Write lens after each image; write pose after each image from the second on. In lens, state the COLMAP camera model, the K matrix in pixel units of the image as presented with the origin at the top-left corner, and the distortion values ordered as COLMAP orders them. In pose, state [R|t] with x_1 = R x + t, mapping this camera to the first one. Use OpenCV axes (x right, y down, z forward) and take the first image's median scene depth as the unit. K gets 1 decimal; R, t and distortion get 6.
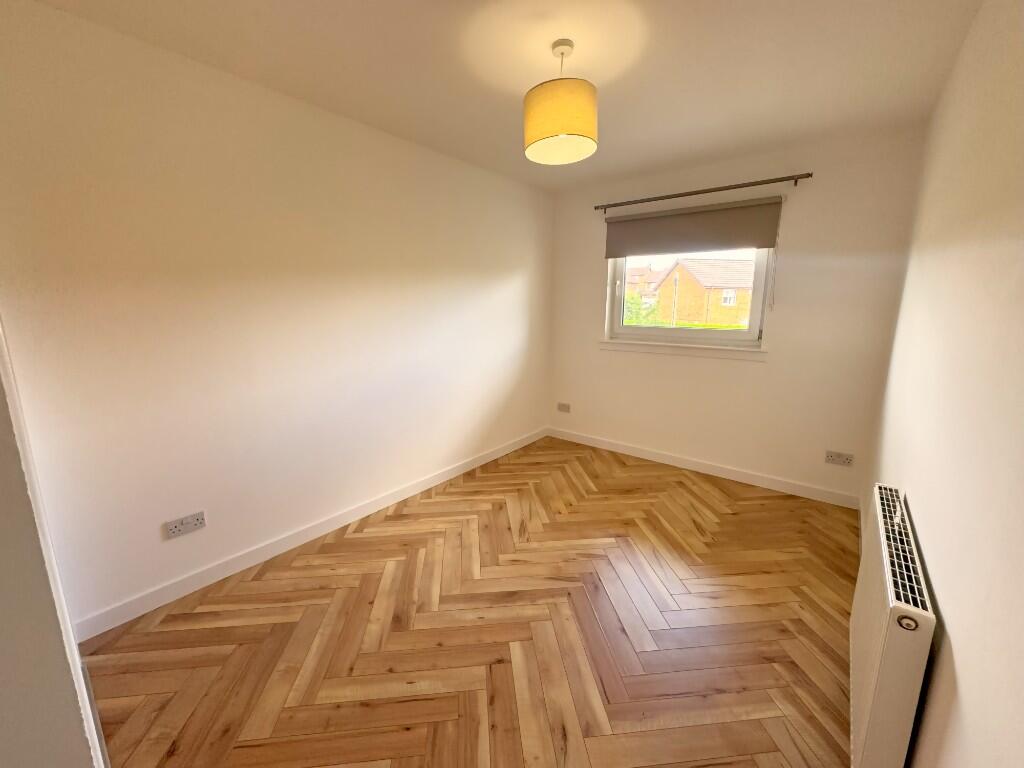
lens RADIAL K [[405.3, 0, 511.1], [0, 405.3, 381.6], [0, 0, 1]] dist [-0.004477, -0.000632]
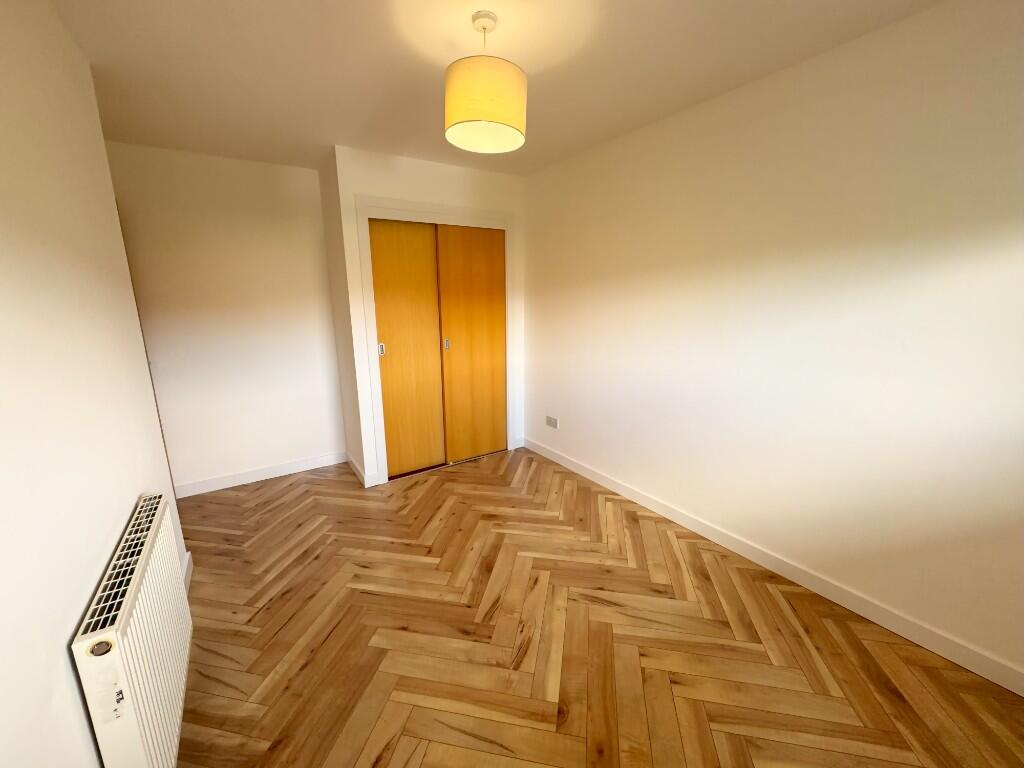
lens RADIAL K [[405.3, 0, 511.1], [0, 405.3, 381.6], [0, 0, 1]] dist [-0.004477, -0.000632]
pose [[-0.287701, 0.200038, -0.936597, 0.864857], [-0.173003, 0.951001, 0.256257, -0.239162], [0.941965, 0.235759, -0.238996, 1.134751]]
